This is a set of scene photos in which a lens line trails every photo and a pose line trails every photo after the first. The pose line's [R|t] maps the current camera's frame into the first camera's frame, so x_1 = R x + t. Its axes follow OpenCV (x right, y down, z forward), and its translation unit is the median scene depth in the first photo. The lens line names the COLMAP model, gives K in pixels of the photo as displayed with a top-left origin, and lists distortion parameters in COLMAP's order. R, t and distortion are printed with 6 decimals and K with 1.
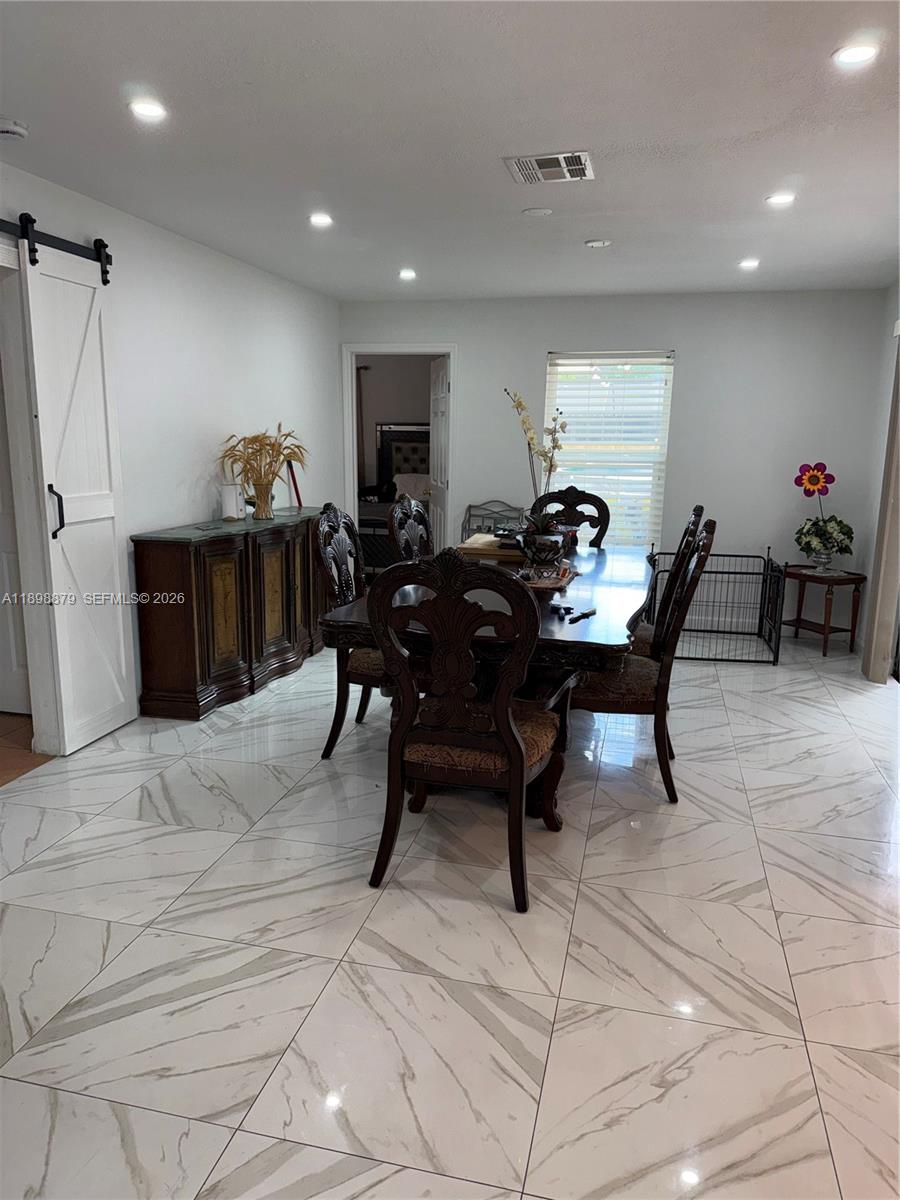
lens RADIAL K [[854.4, 0, 450.0], [0, 854.4, 600.0], [0, 0, 1]] dist [0.002802, 0.003863]
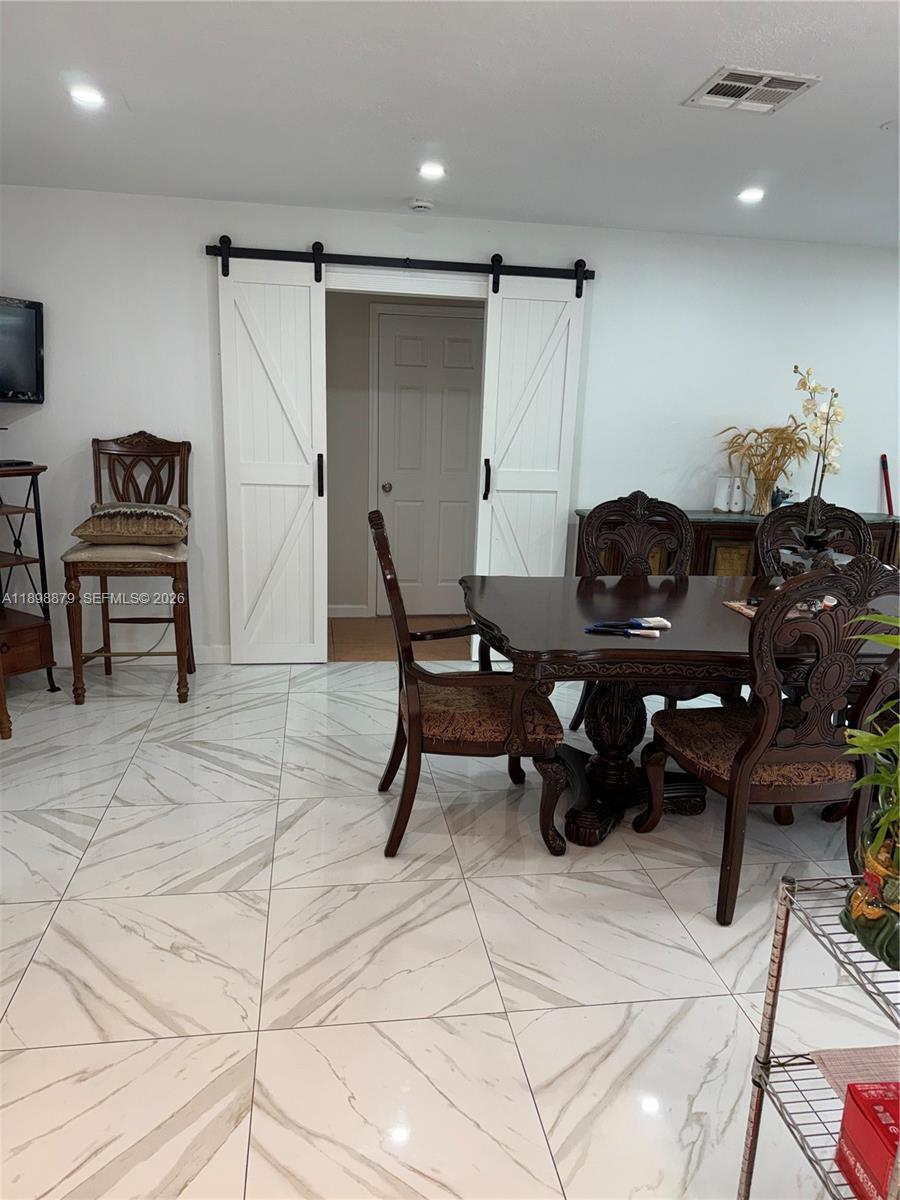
lens RADIAL K [[804.7, 0, 450.4], [0, 804.7, 632.1], [0, 0, 1]] dist [0.016897, 0.000627]
pose [[0.405429, 0.249043, -0.879548, 0.791981], [-0.202023, 0.962793, 0.179490, -0.099985], [0.891523, 0.104918, 0.440657, 0.471709]]
